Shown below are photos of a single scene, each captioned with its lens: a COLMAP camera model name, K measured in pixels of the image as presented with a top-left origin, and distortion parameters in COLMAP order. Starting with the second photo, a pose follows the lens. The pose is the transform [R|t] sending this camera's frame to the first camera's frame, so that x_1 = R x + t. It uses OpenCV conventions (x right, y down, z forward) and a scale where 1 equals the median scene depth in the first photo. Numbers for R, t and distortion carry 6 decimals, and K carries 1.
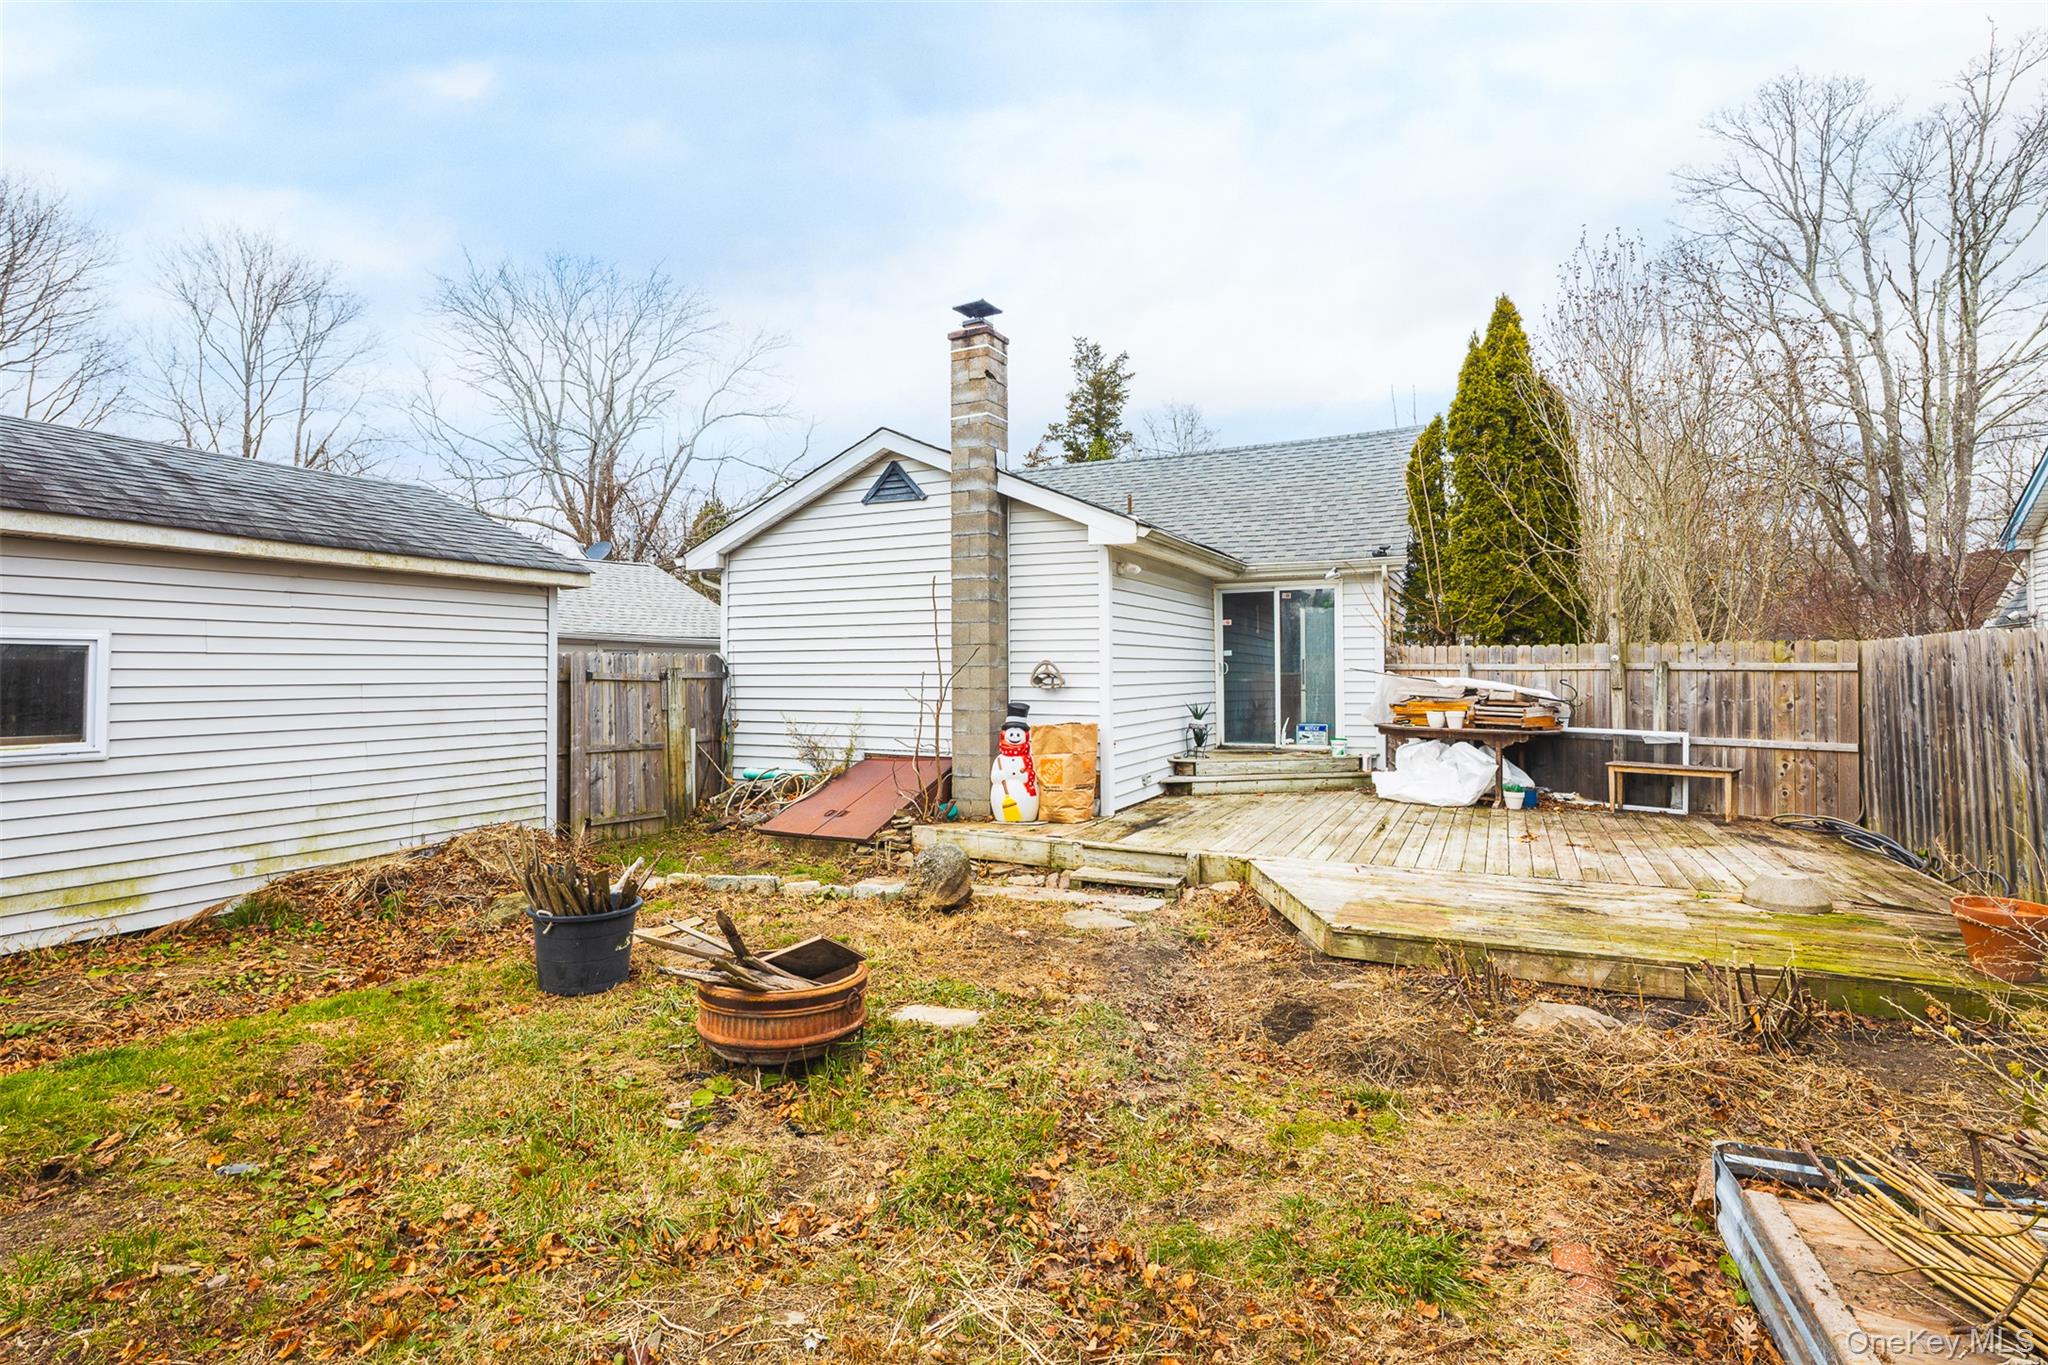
lens RADIAL K [[990.8, 0, 1025.5], [0, 990.8, 680.5], [0, 0, 1]] dist [0.002150, 0.000029]
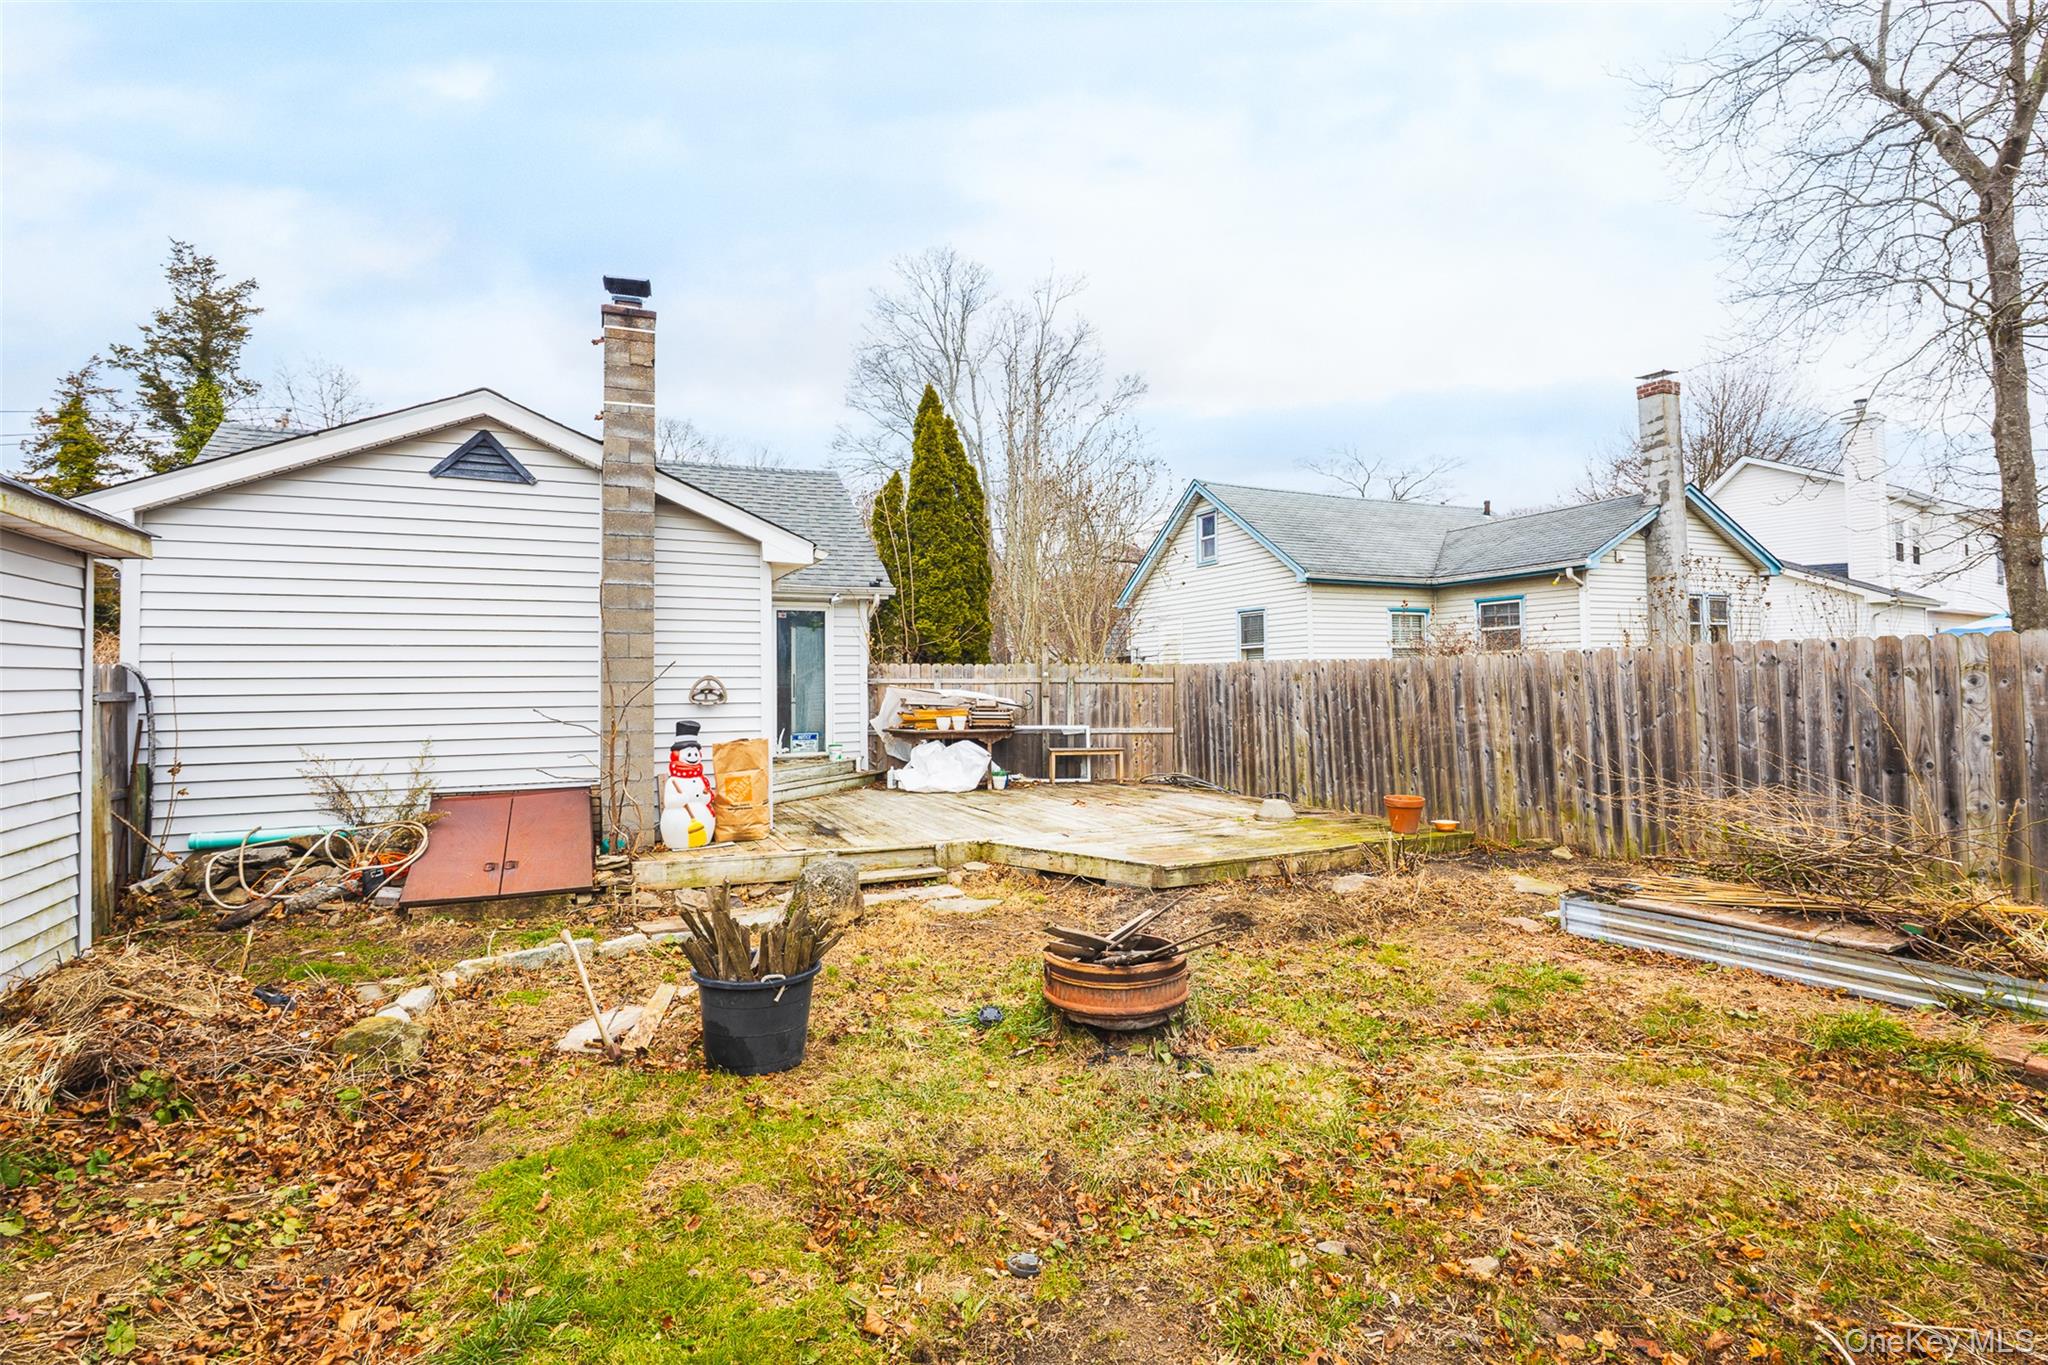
lens RADIAL K [[990.8, 0, 1024.2], [0, 990.8, 679.4], [0, 0, 1]] dist [0.002150, 0.000029]
pose [[0.625869, -0.001410, 0.779927, -0.524834], [0.012695, 0.999884, -0.008380, -0.004578], [-0.779825, 0.015146, 0.625815, 0.157469]]
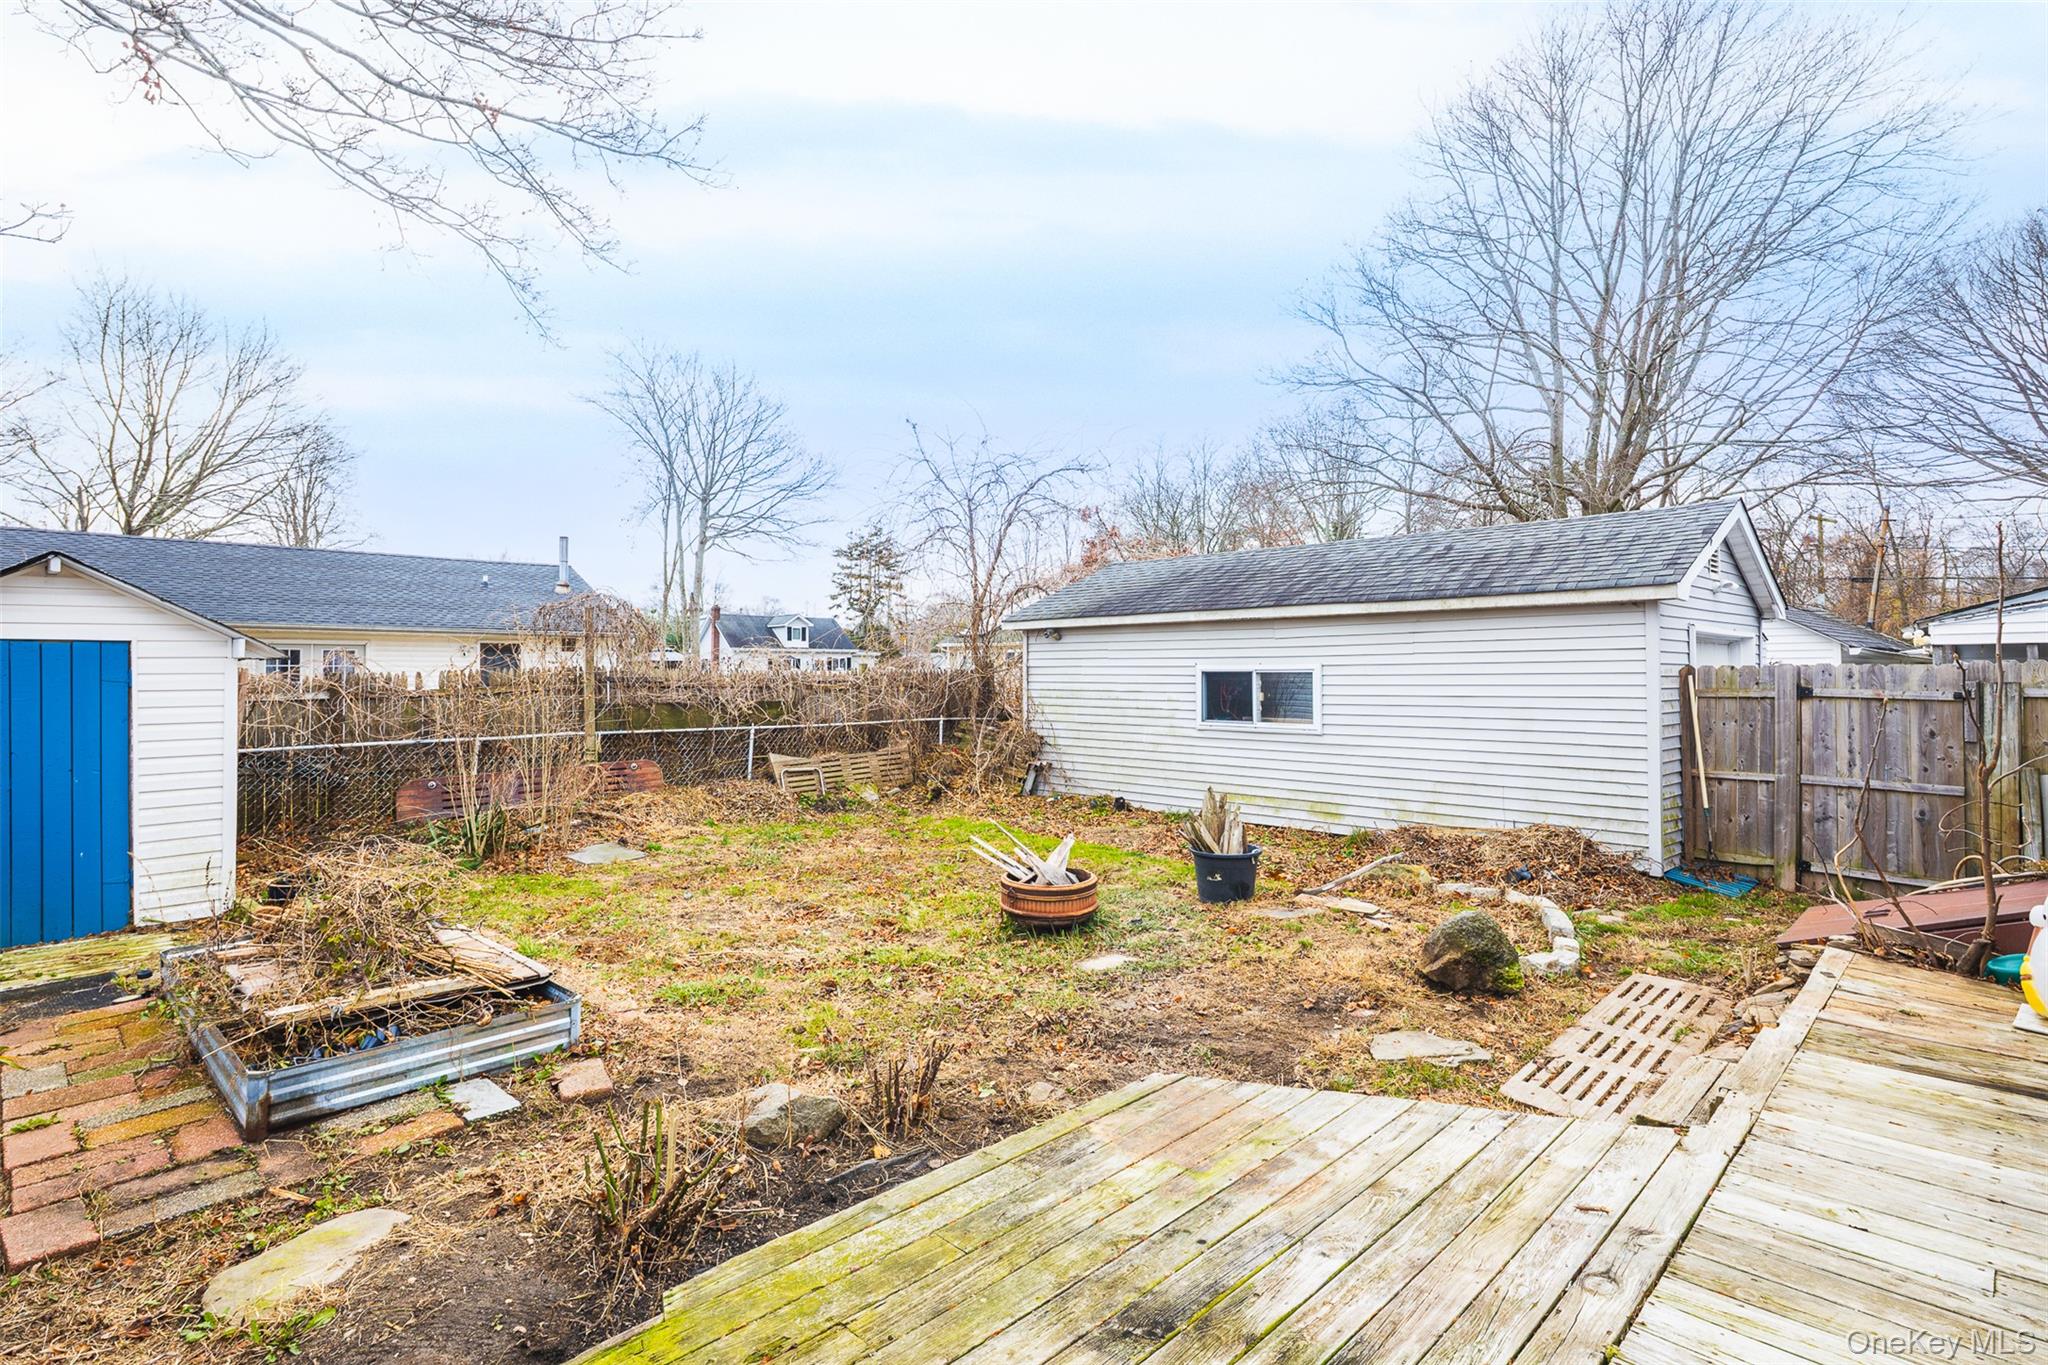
lens RADIAL K [[990.8, 0, 1026.4], [0, 990.8, 676.2], [0, 0, 1]] dist [0.002150, 0.000029]
pose [[-0.323694, 0.003629, -0.946155, 0.662285], [-0.001852, 0.999988, 0.004469, -0.023556], [0.946160, 0.003199, -0.323683, 0.745877]]
